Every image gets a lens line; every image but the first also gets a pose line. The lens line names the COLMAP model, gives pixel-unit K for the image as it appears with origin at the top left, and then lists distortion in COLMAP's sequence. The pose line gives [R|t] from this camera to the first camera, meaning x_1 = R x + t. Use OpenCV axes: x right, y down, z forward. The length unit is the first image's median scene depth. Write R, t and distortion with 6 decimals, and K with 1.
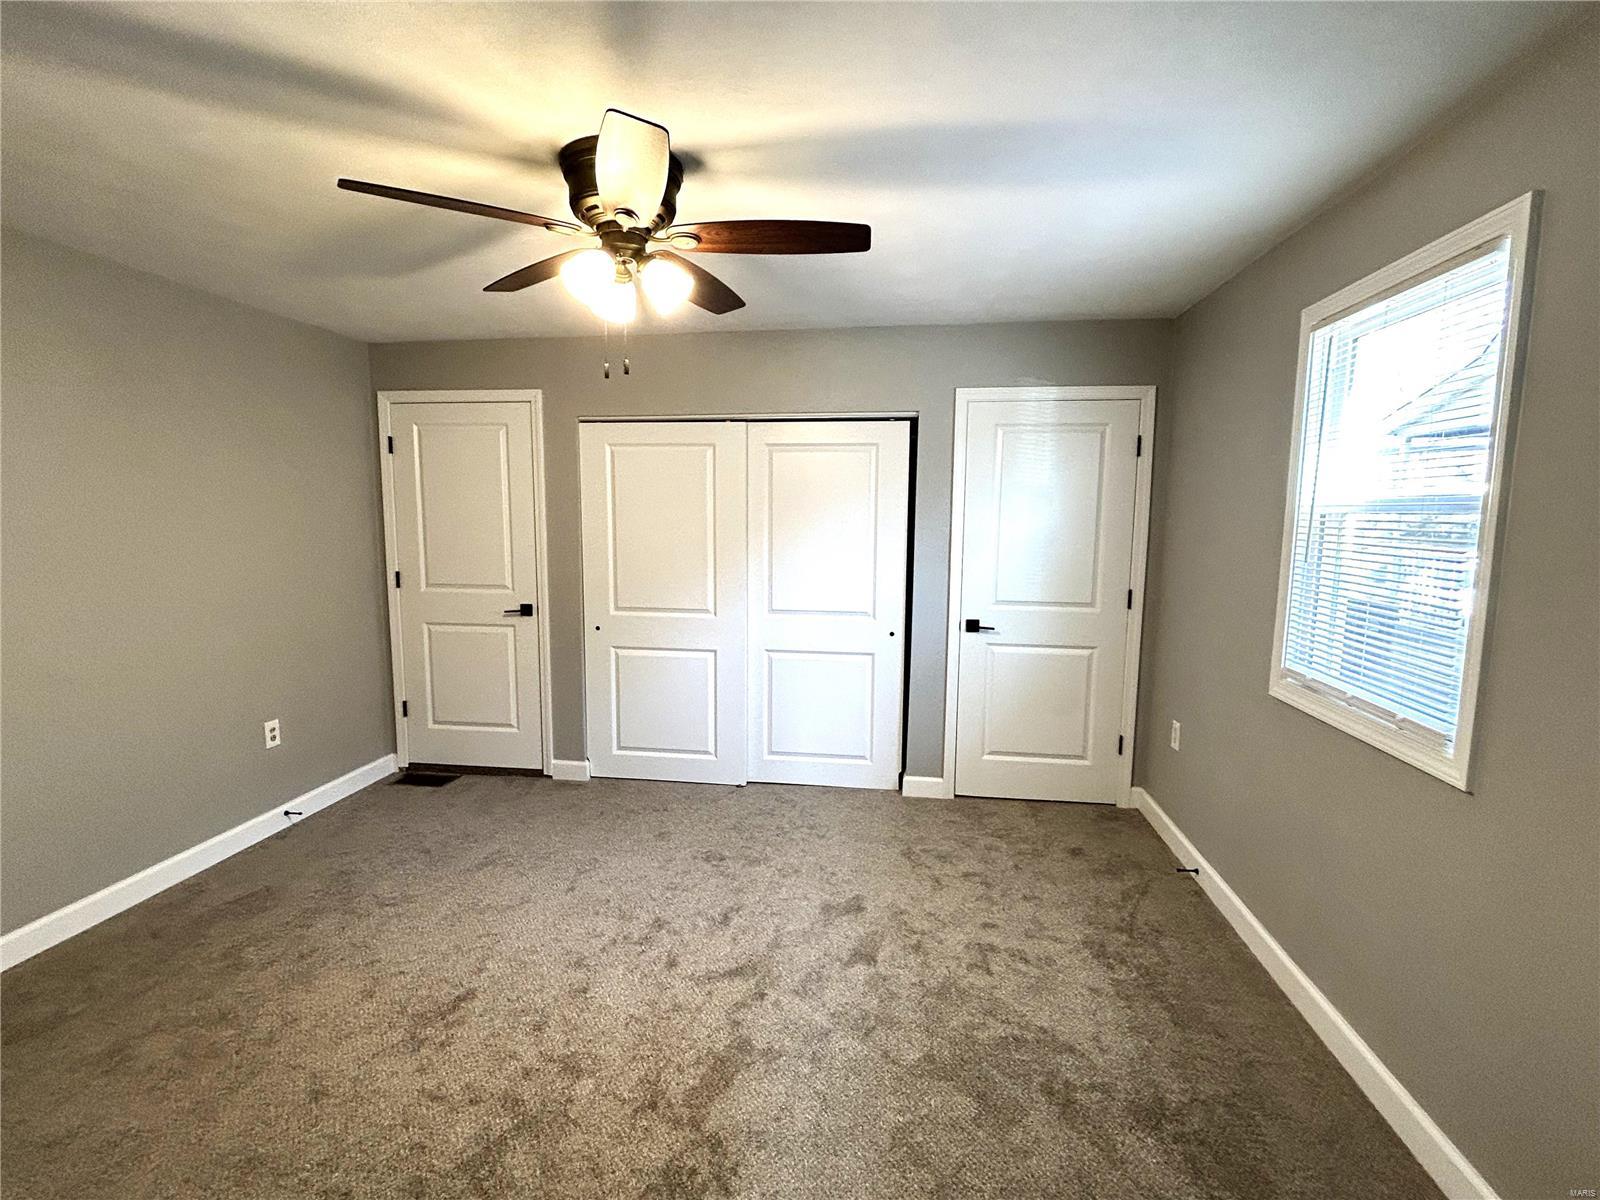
lens RADIAL K [[766.8, 0, 800.0], [0, 766.8, 600.0], [0, 0, 1]] dist [0.001273, 0.000175]
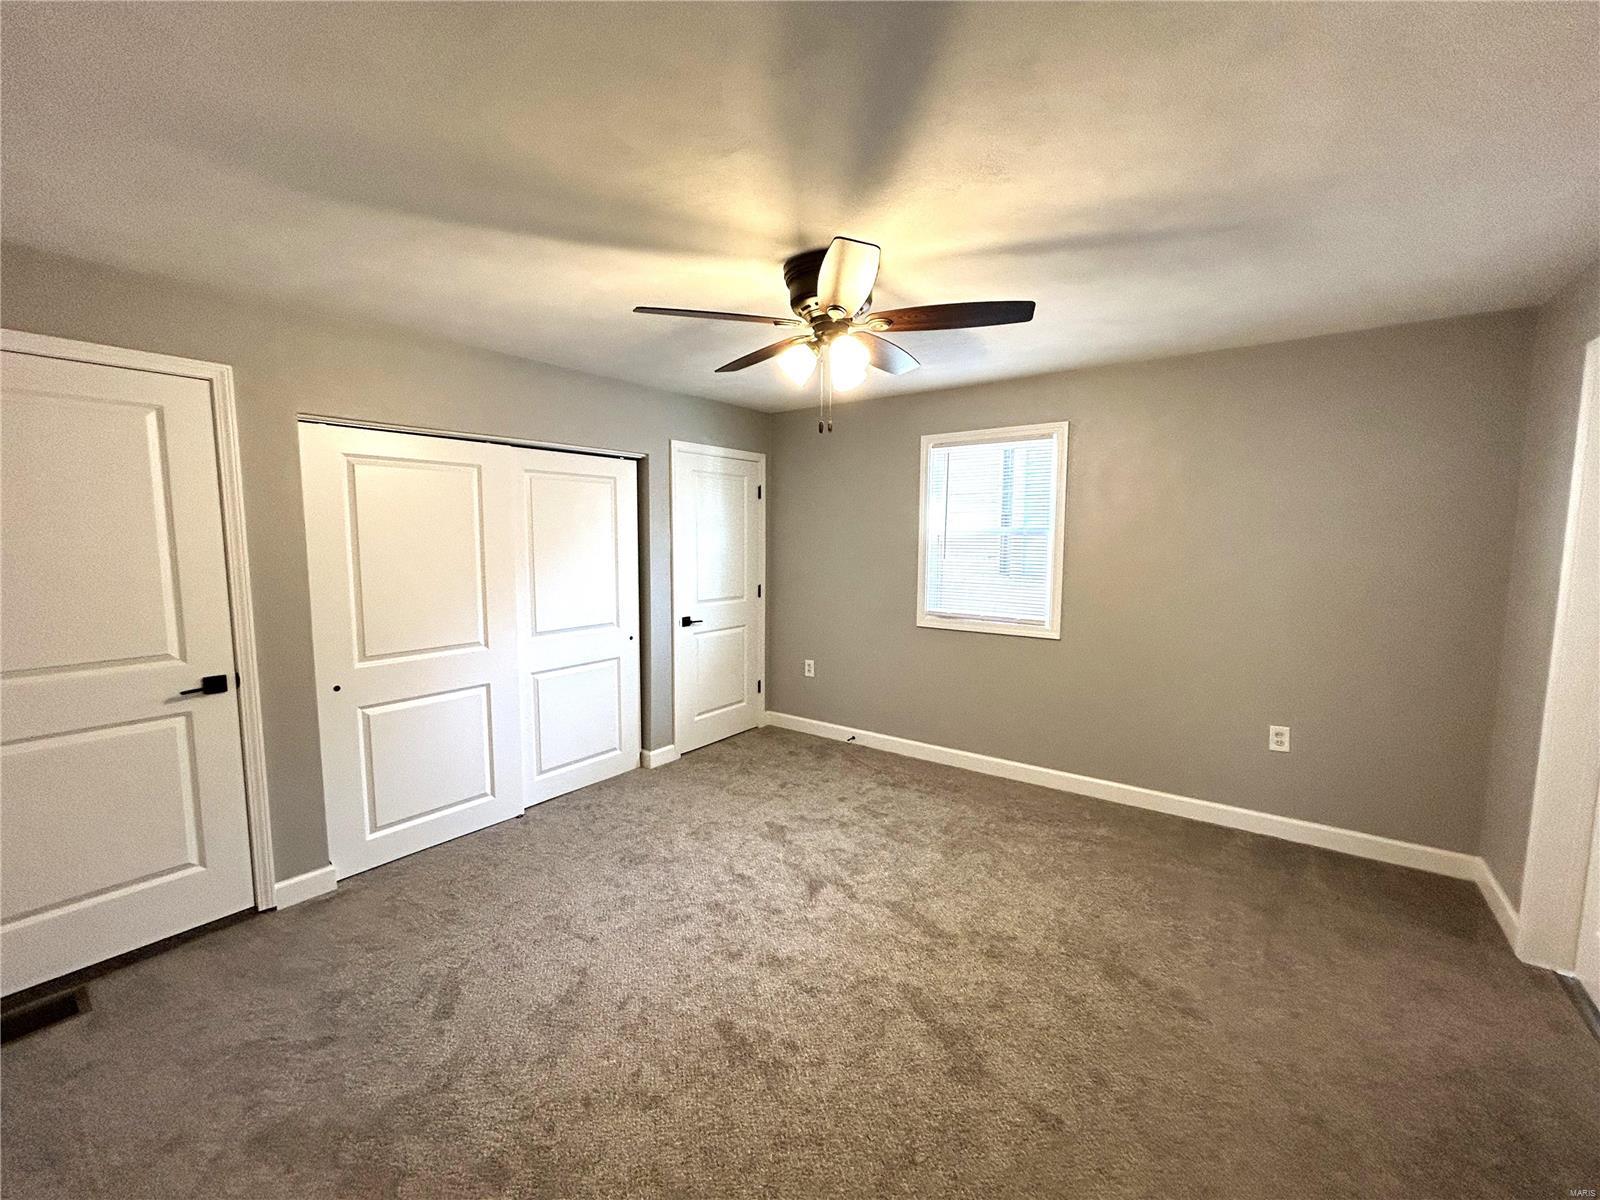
lens RADIAL K [[646.2, 0, 800.0], [0, 646.2, 600.0], [0, 0, 1]] dist [0.000524, 0.000257]
pose [[0.486740, -0.096124, 0.868242, -0.636859], [0.103785, 0.993251, 0.051782, -0.040151], [-0.867360, 0.064906, 0.493431, 0.280232]]
